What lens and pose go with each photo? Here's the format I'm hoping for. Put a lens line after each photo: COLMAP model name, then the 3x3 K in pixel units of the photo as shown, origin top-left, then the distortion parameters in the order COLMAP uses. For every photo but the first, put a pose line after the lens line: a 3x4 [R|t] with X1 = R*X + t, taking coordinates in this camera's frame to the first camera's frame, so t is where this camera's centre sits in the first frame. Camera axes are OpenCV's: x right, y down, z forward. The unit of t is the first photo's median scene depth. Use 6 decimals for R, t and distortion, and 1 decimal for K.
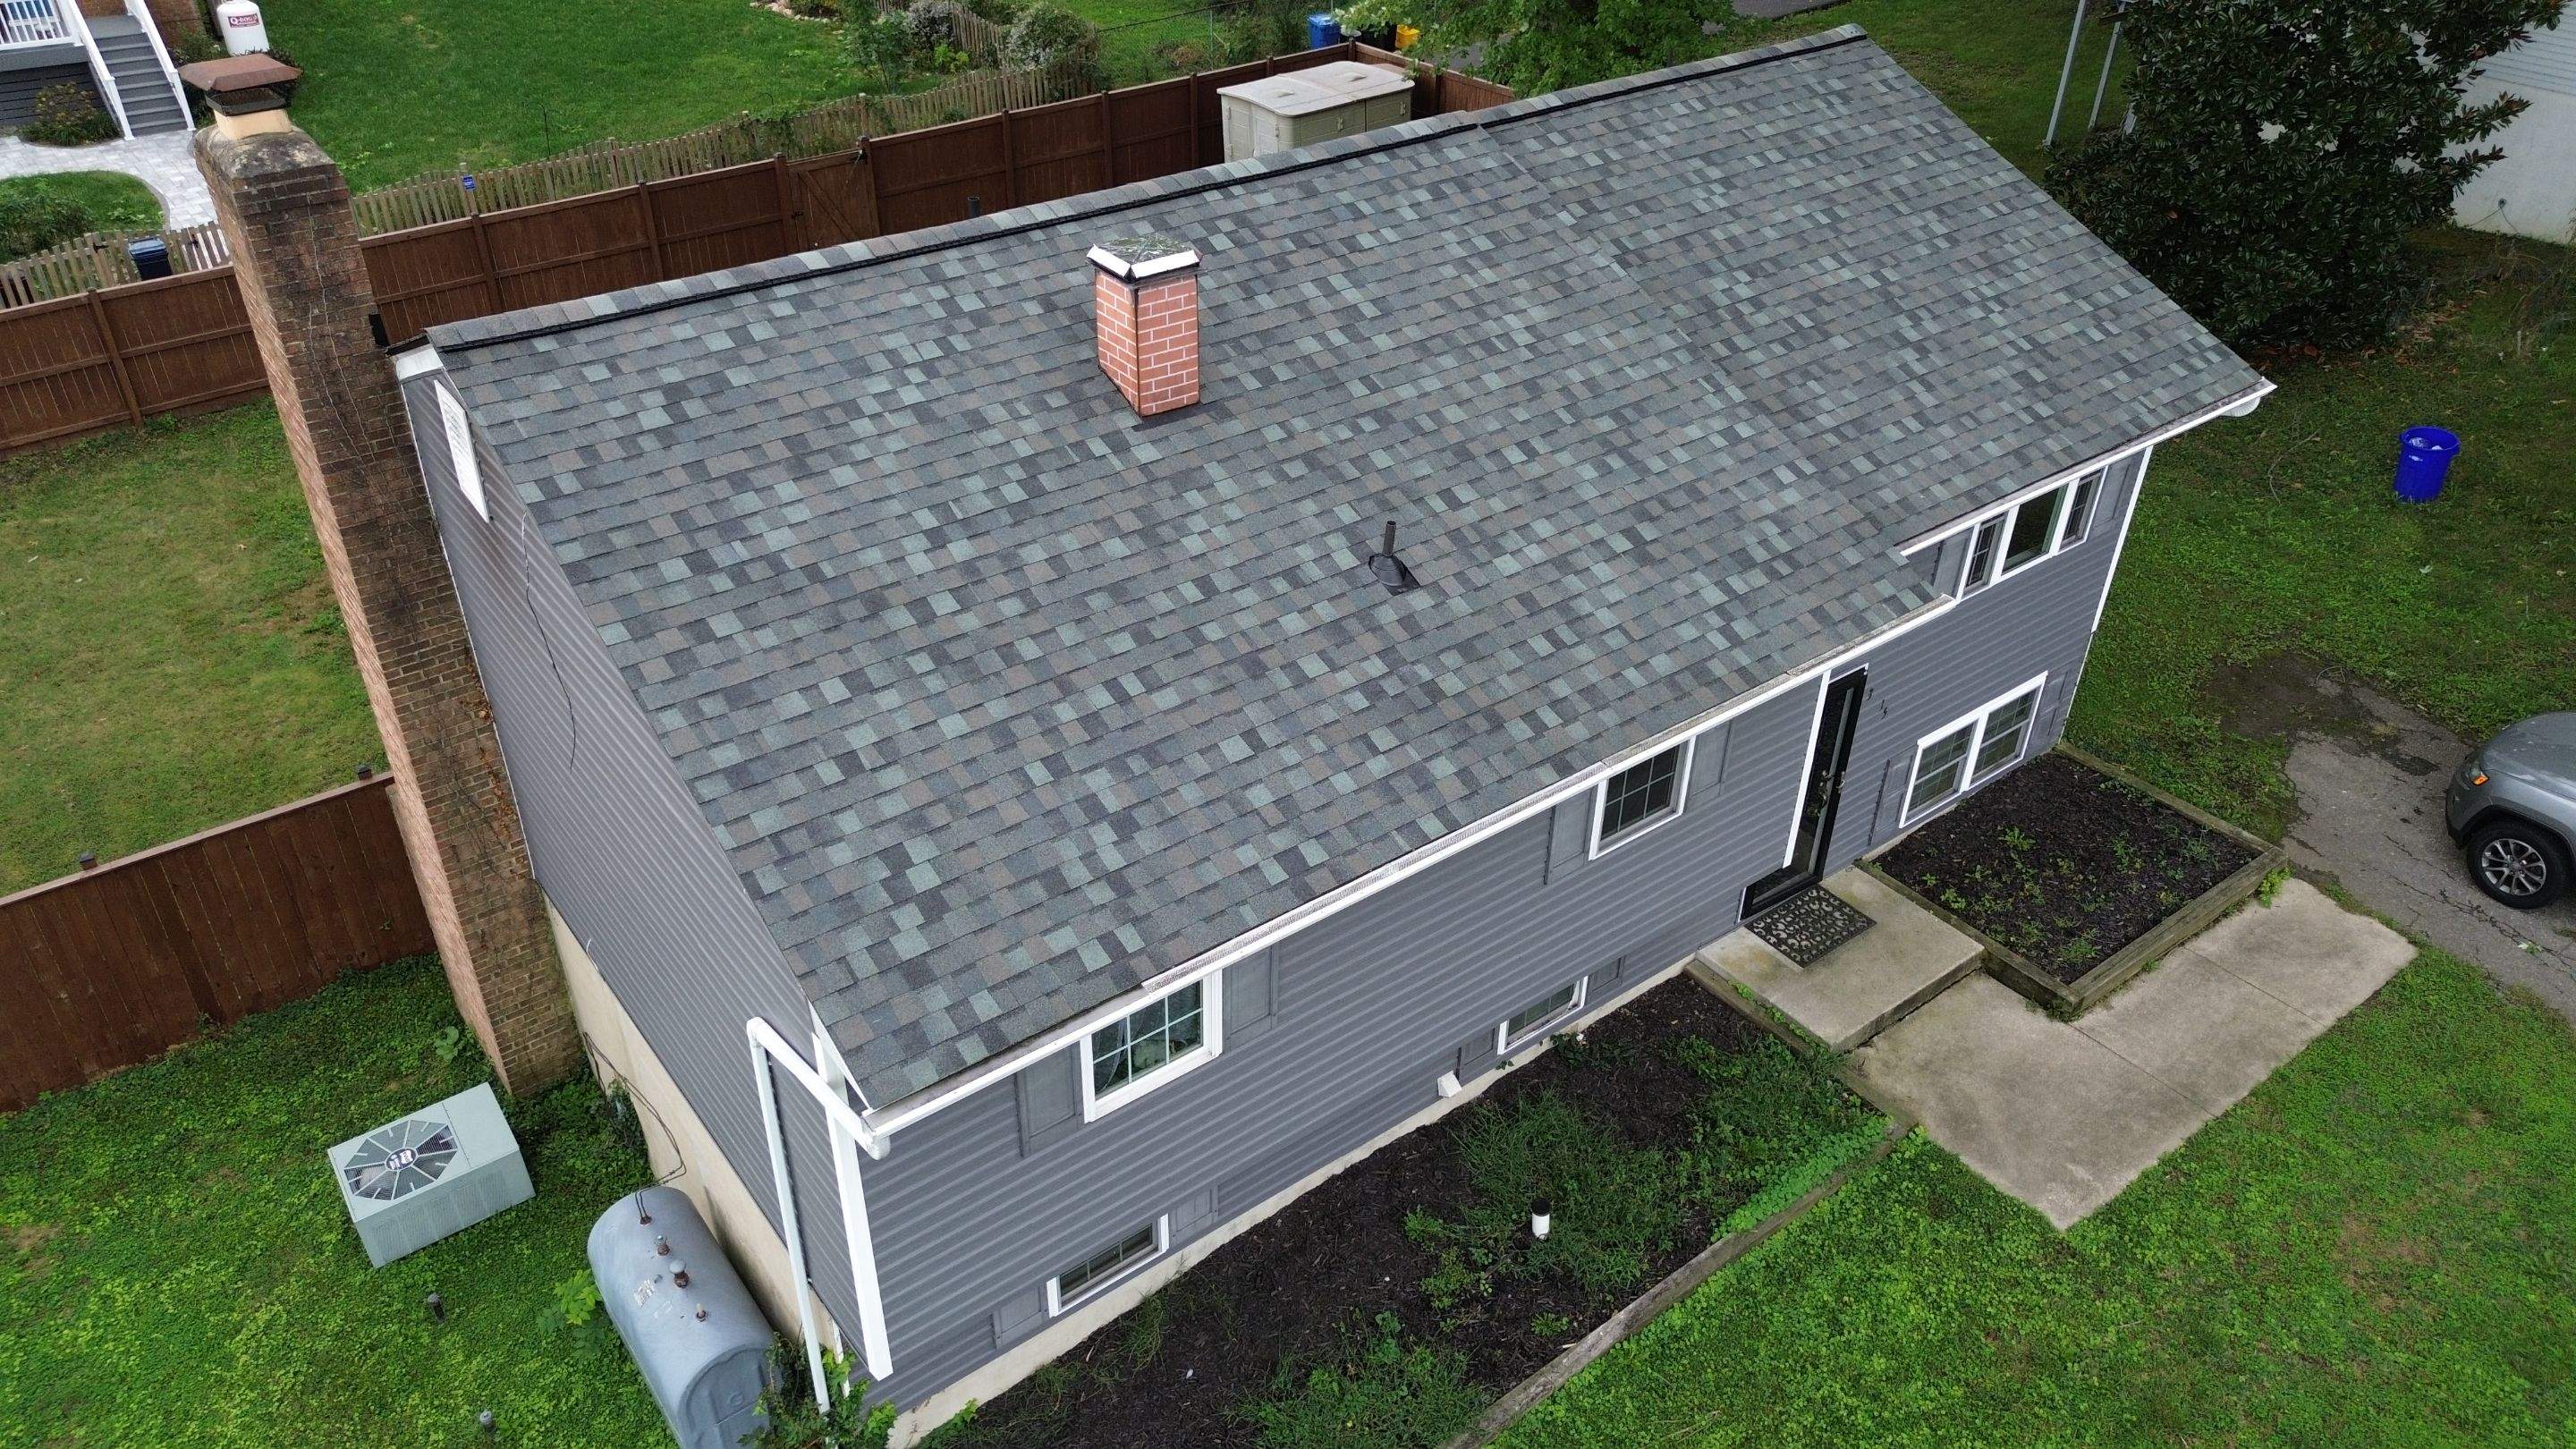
lens RADIAL K [[1816.4, 0, 1288.0], [0, 1816.4, 724.5], [0, 0, 1]] dist [0.074917, -0.071950]
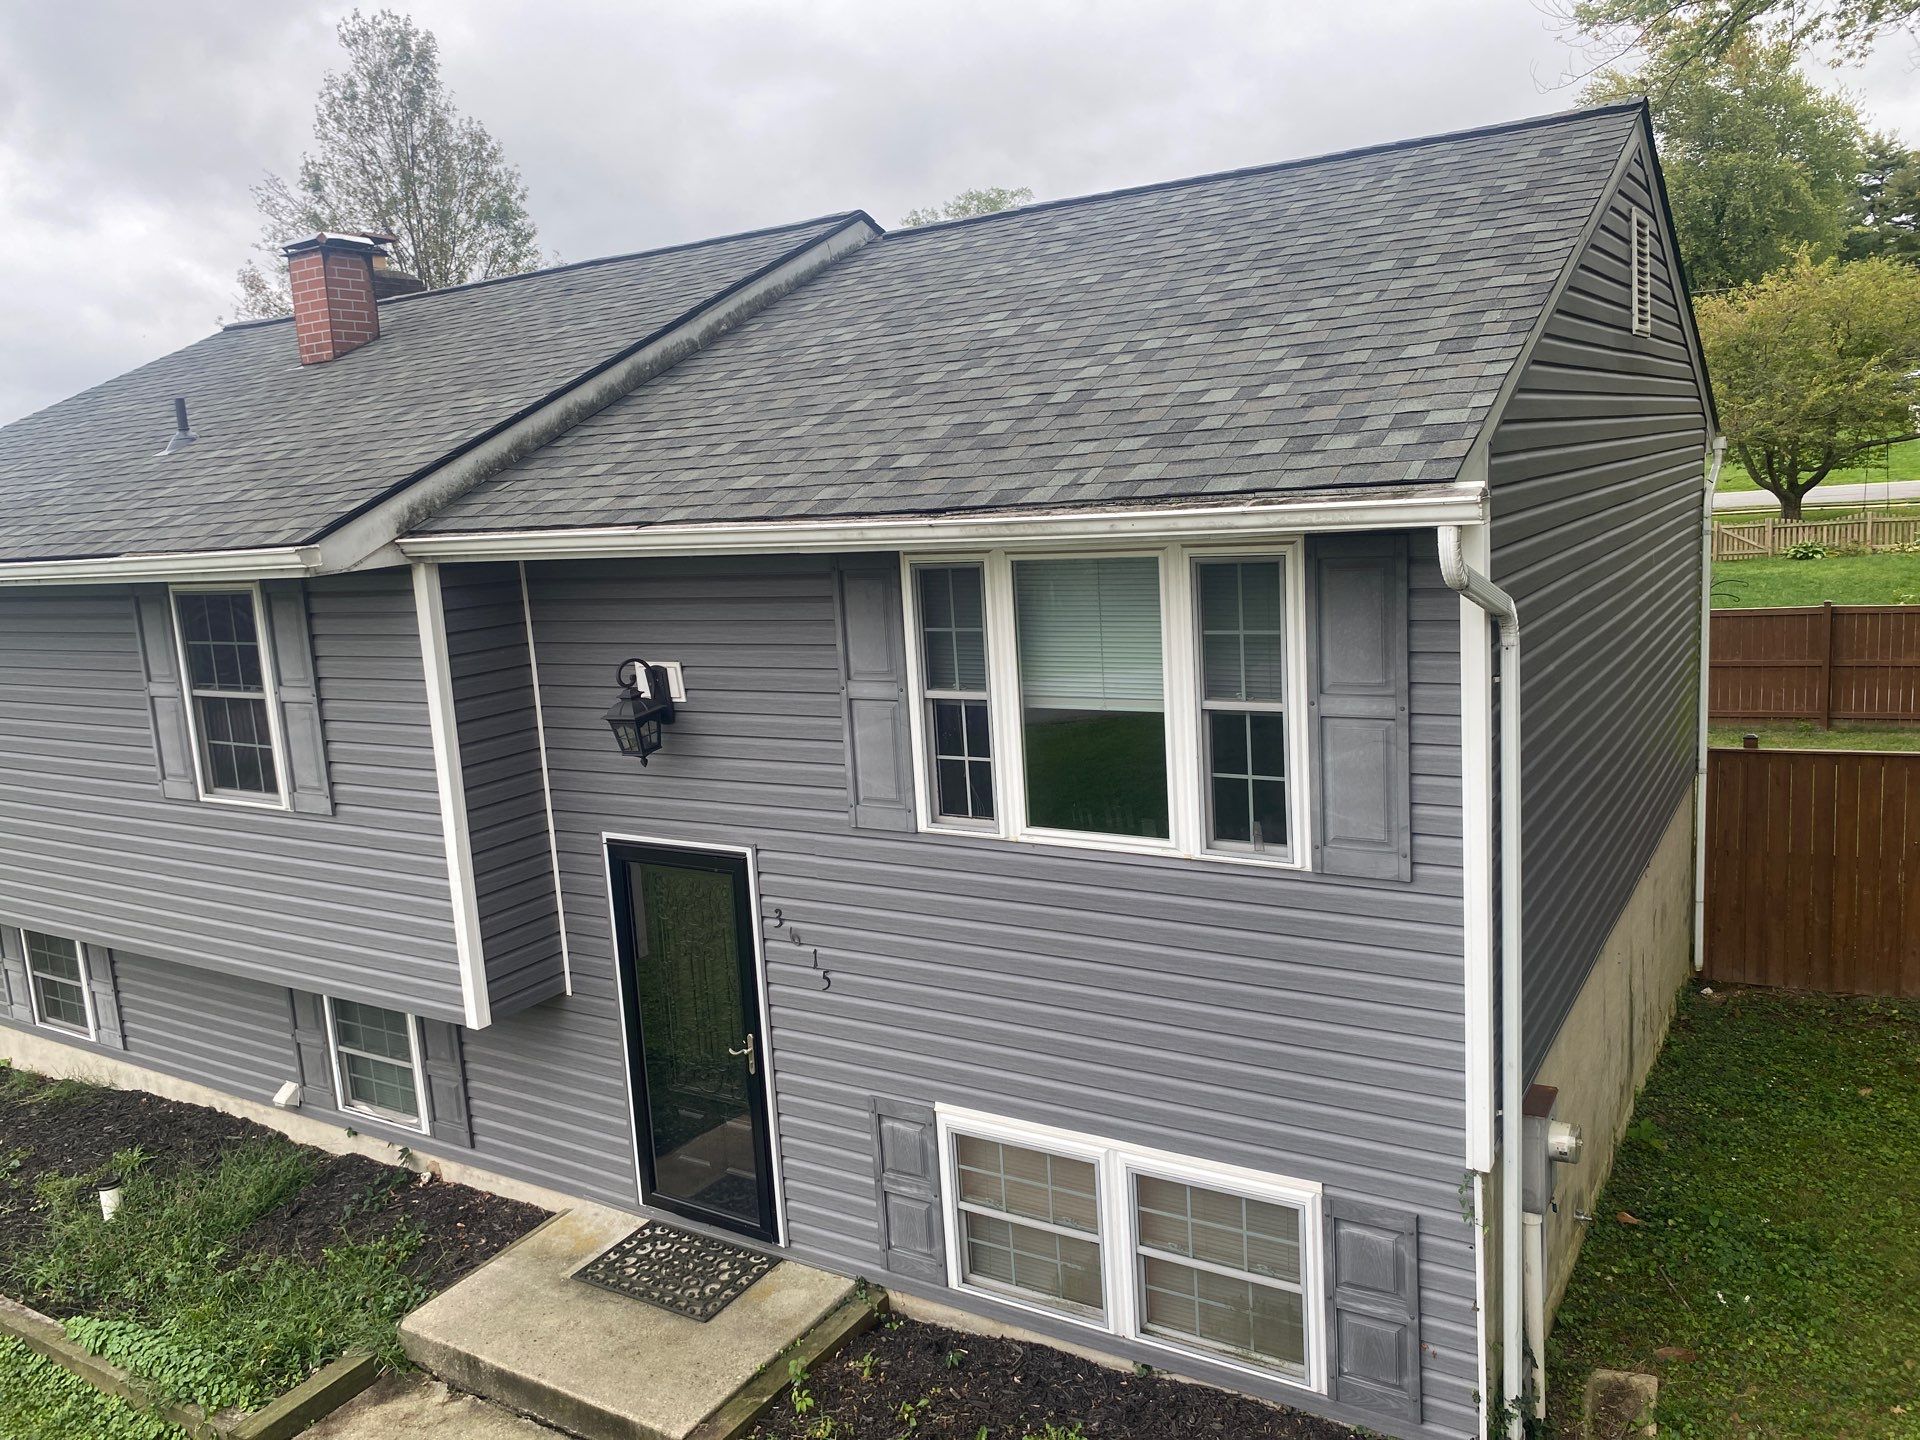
lens RADIAL K [[1469.6, 0, 952.5], [0, 1469.6, 692.2], [0, 0, 1]] dist [0.003890, -0.006254]
pose [[0.346676, 0.107194, -0.931840, 0.925468], [-0.461330, 0.884472, -0.069885, -0.090379], [0.816695, 0.454113, 0.356077, 0.965086]]
